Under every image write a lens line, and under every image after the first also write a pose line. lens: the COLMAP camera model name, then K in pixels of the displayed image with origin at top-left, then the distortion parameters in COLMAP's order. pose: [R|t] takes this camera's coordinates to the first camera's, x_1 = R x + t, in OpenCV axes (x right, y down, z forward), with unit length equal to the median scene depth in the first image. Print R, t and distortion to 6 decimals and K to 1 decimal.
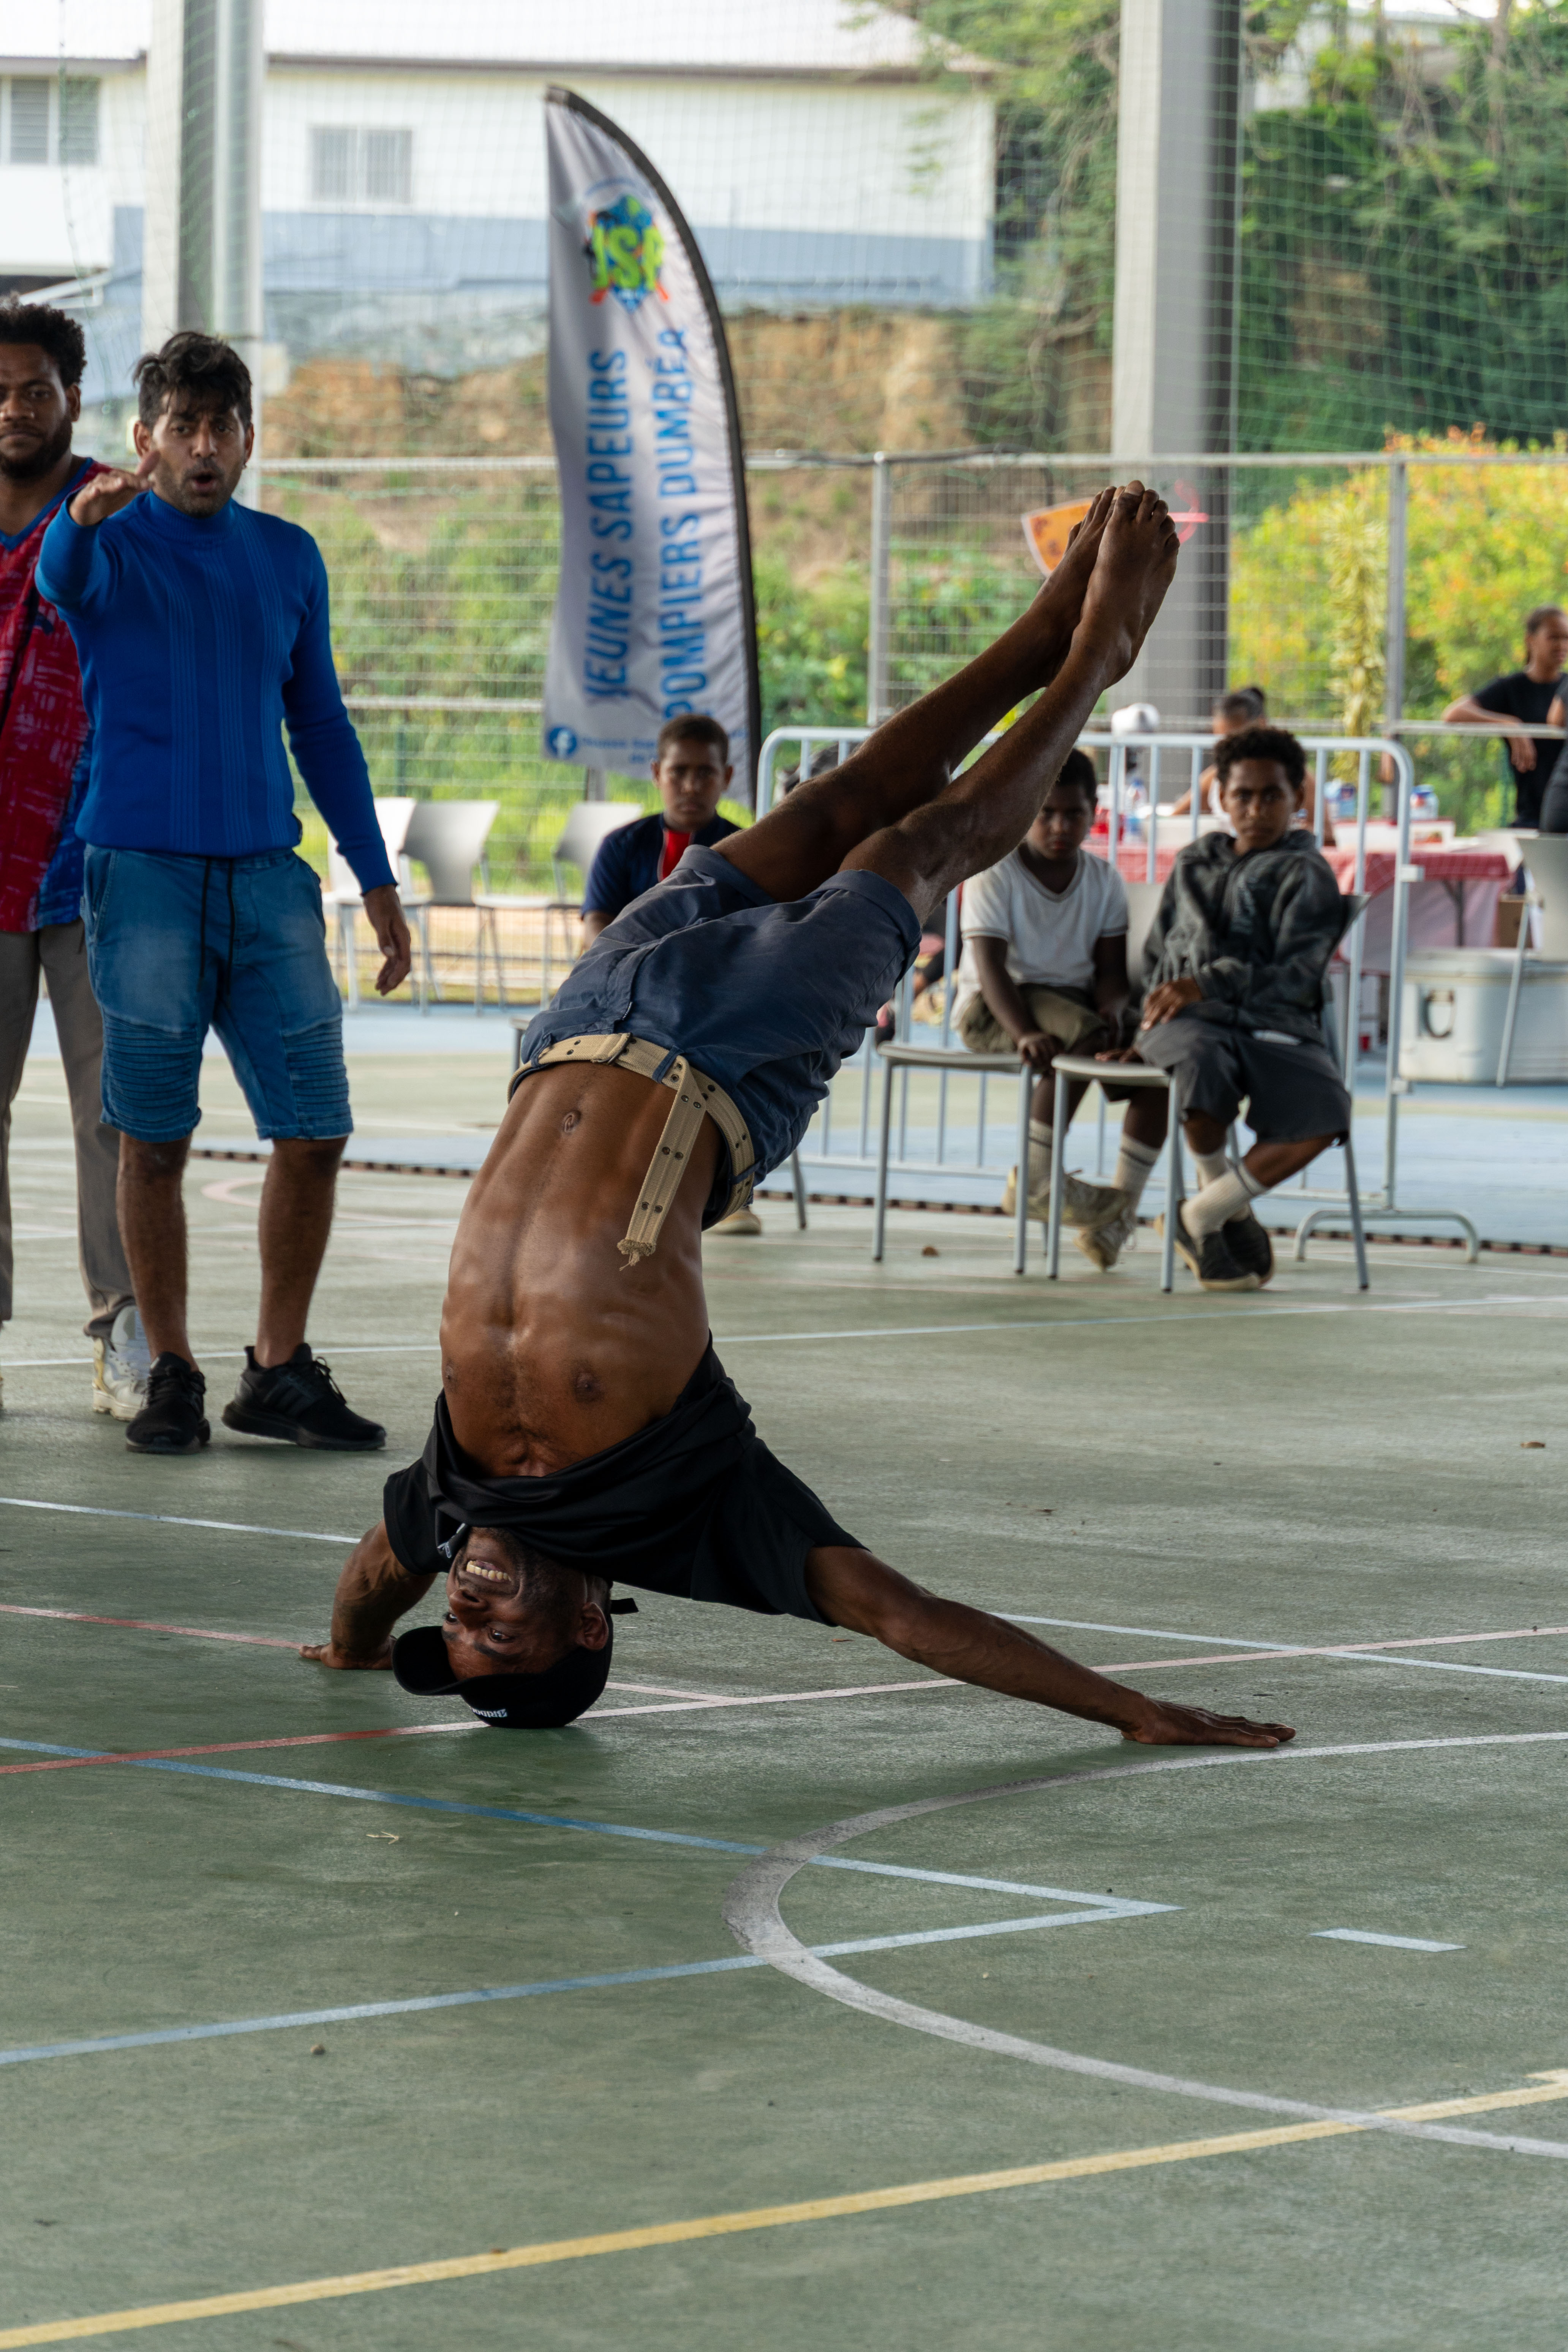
lens RADIAL K [[8966.8, 0, 782.9], [0, 8966.8, 1176.4], [0, 0, 1]] dist [0.490168, 0.000000]
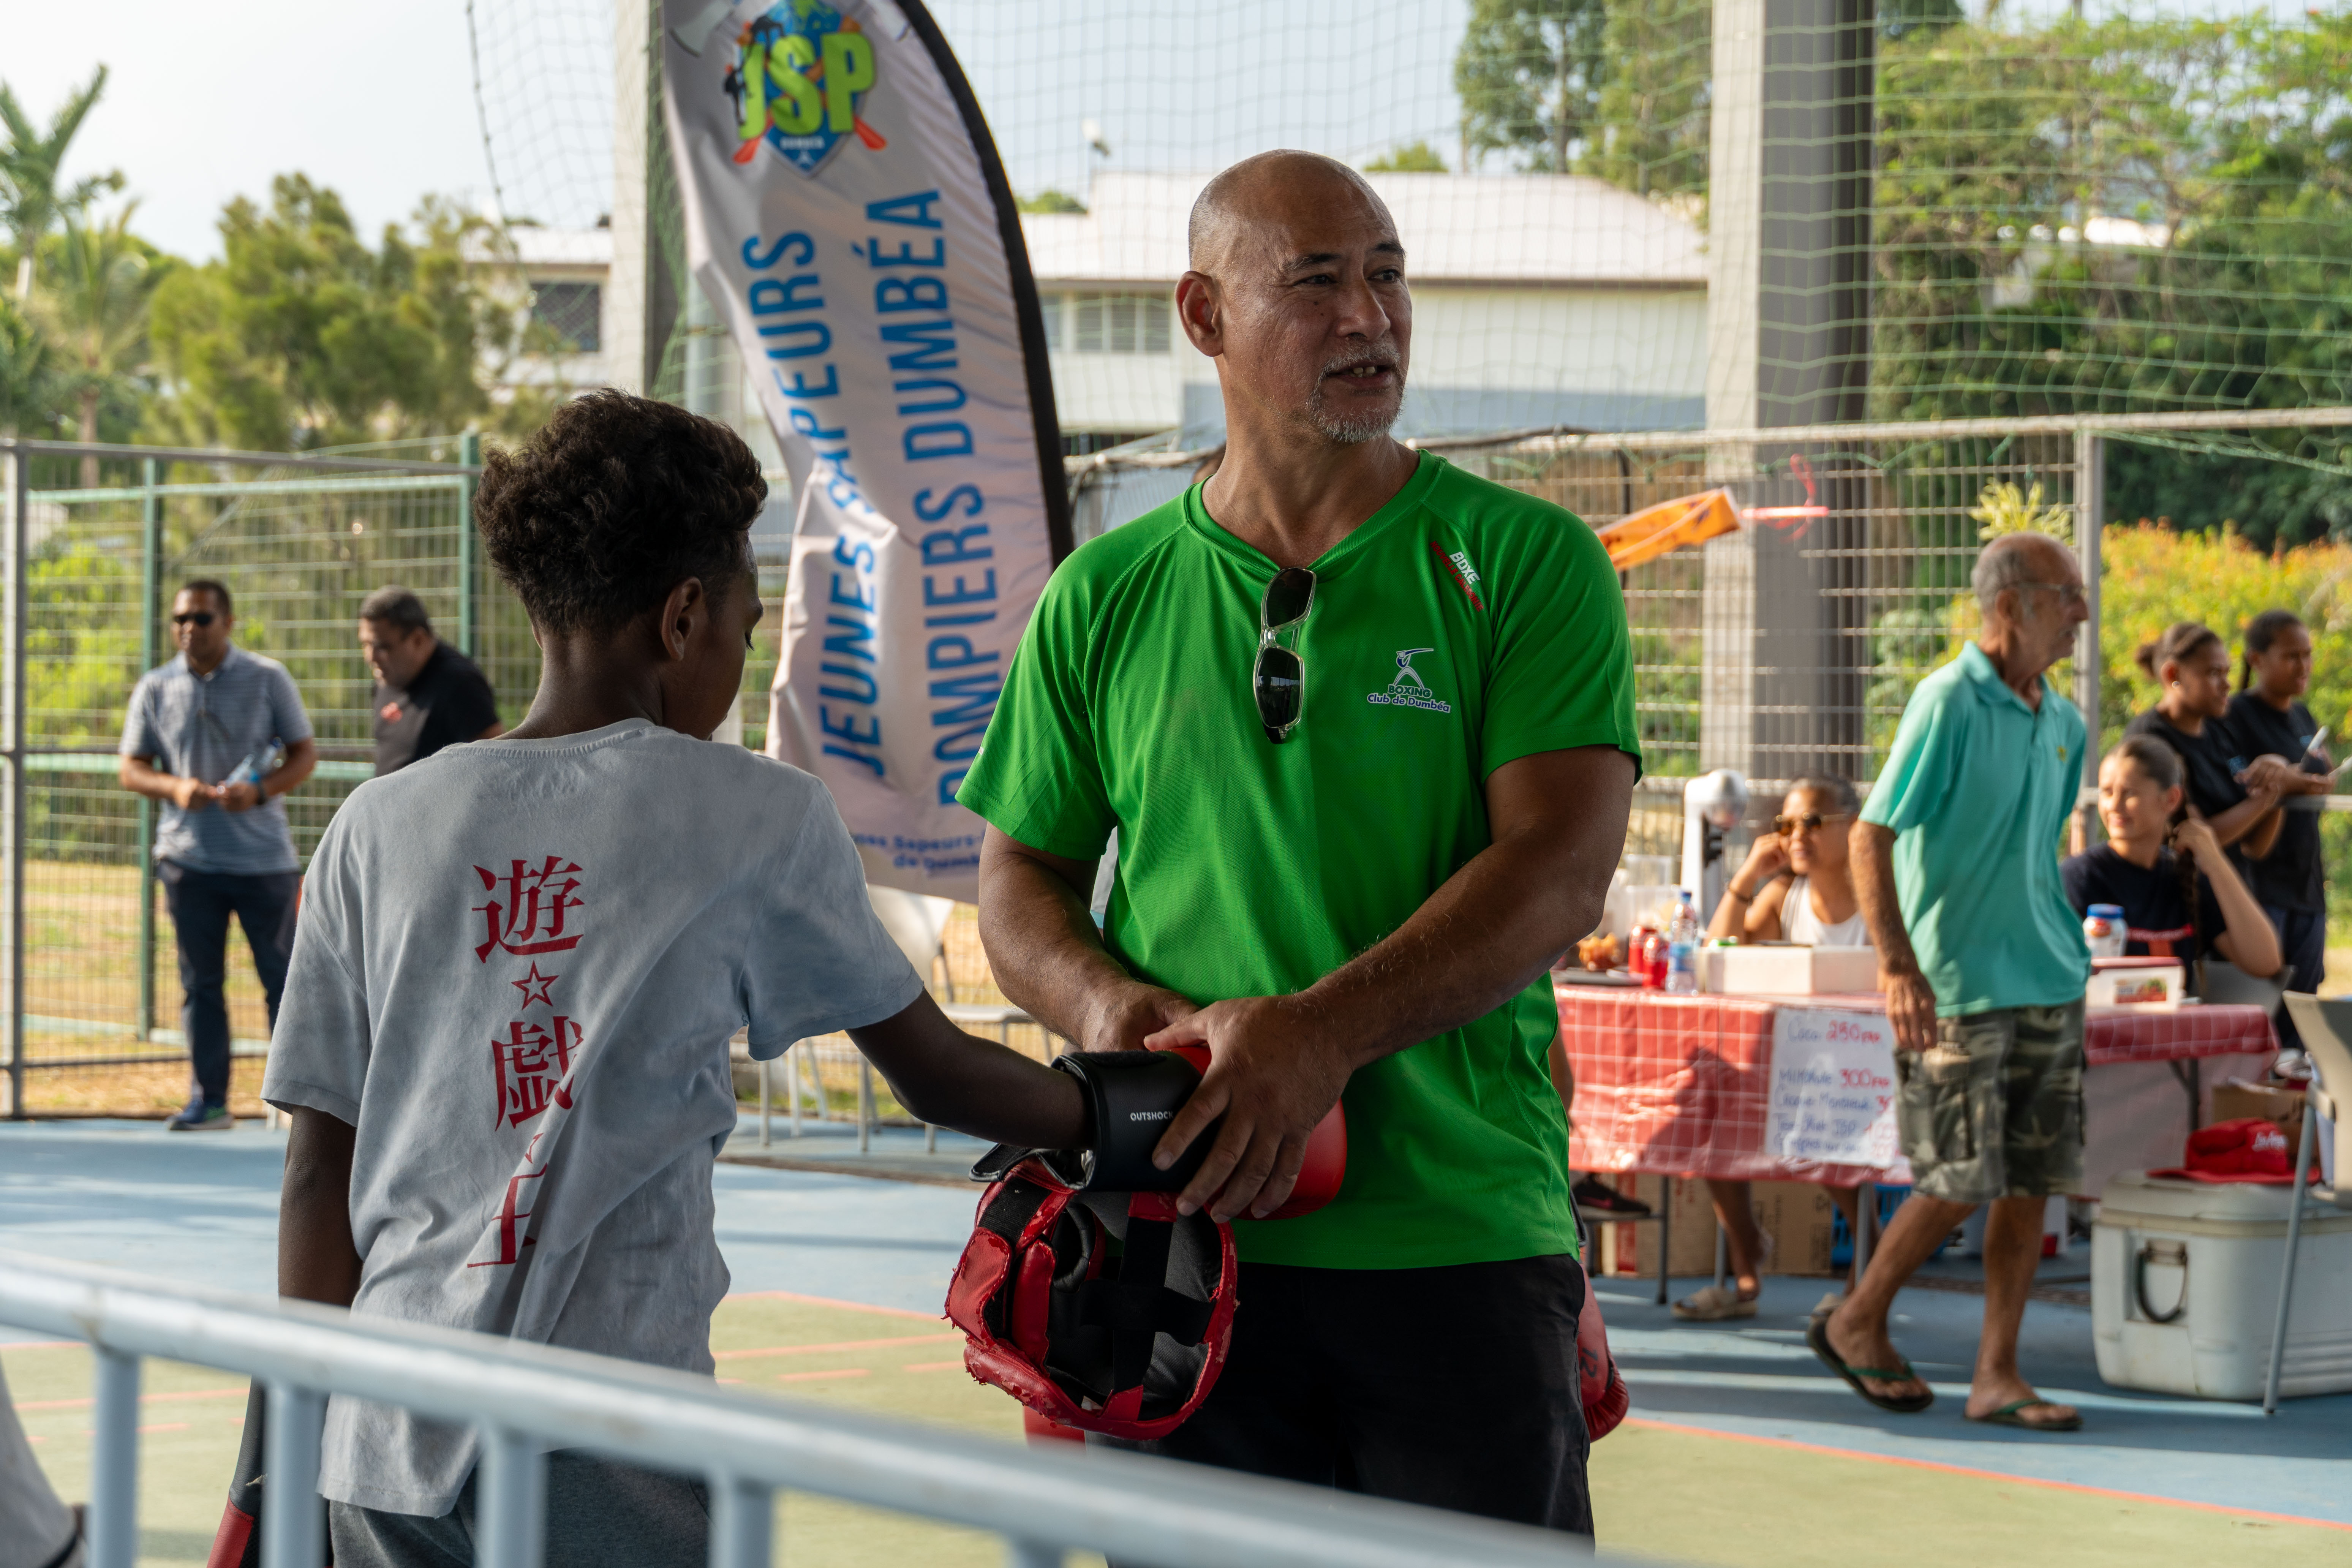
lens RADIAL K [[5731.5, 0, 1176.4], [0, 5731.5, 781.0], [0, 0, 1]] dist [0.120582, 0.000000]
pose [[0.995758, -0.005582, -0.091846, 0.040878], [0.001651, 0.999081, -0.042821, -0.034317], [0.092001, 0.042488, 0.994852, 0.582123]]
